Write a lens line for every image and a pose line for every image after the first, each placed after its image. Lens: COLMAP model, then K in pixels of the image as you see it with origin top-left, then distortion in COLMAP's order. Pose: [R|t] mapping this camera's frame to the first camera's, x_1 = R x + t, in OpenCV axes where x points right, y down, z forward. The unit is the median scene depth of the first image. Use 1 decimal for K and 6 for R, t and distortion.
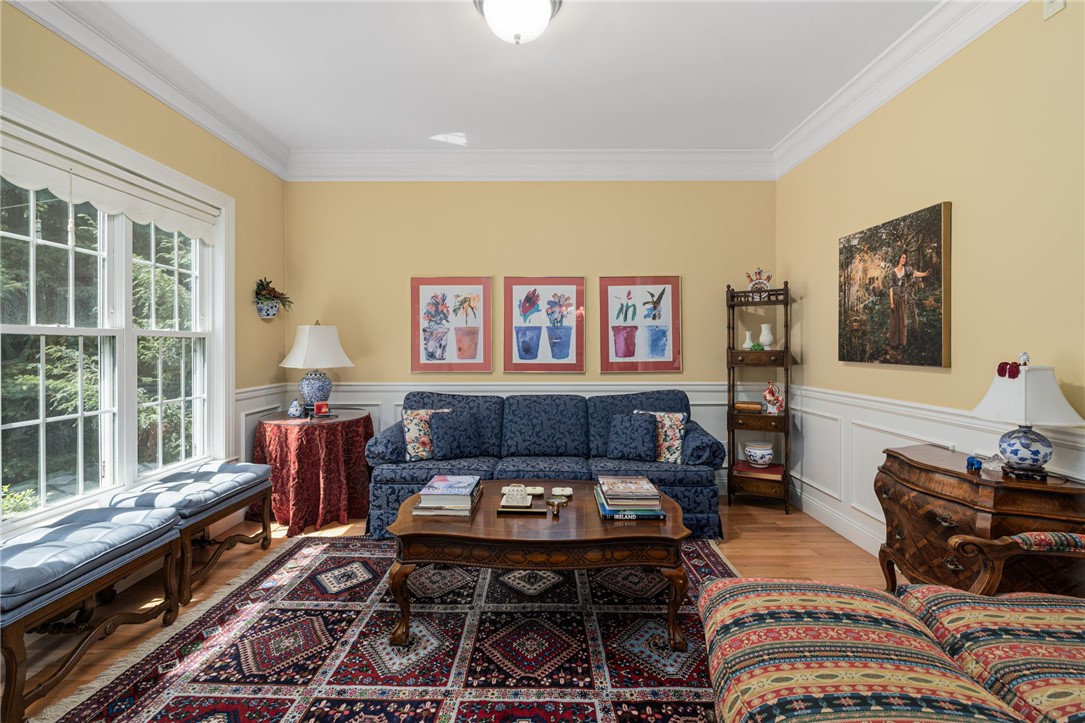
lens RADIAL K [[472.5, 0, 543.2], [0, 472.5, 354.0], [0, 0, 1]] dist [0.003313, 0.000272]
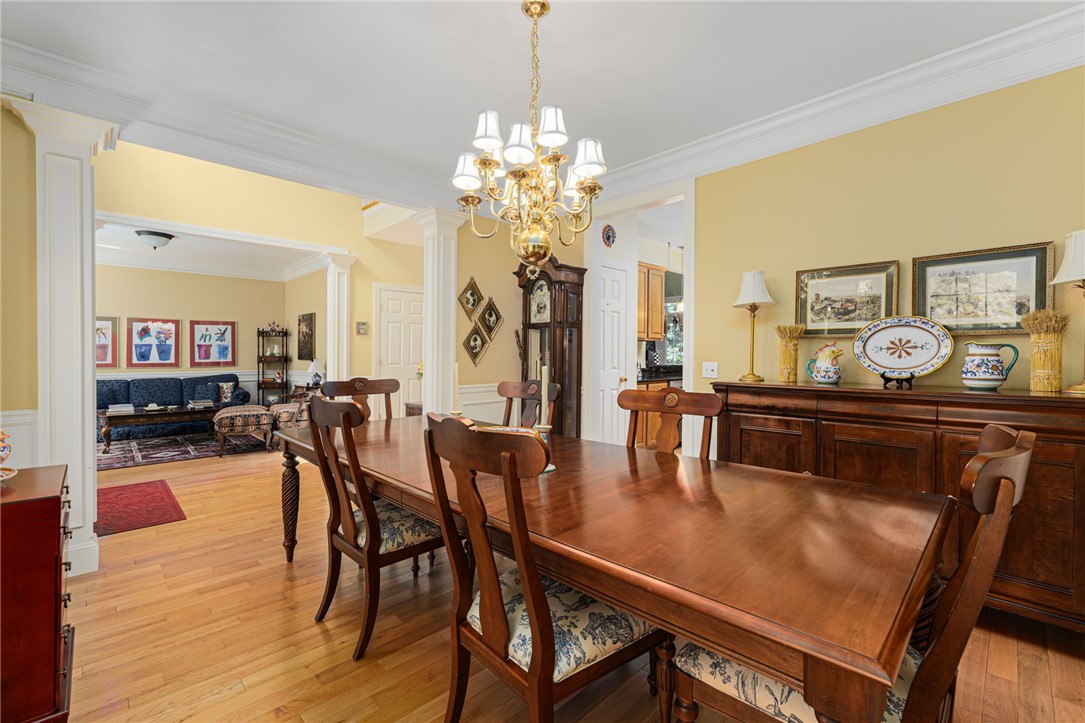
lens RADIAL K [[472.5, 0, 547.8], [0, 472.5, 352.2], [0, 0, 1]] dist [0.003313, 0.000272]
pose [[0.723511, 0.000982, 0.690313, -0.173789], [0.008927, 0.999902, -0.010778, 0.010776], [-0.690256, 0.013960, 0.723431, -1.563926]]
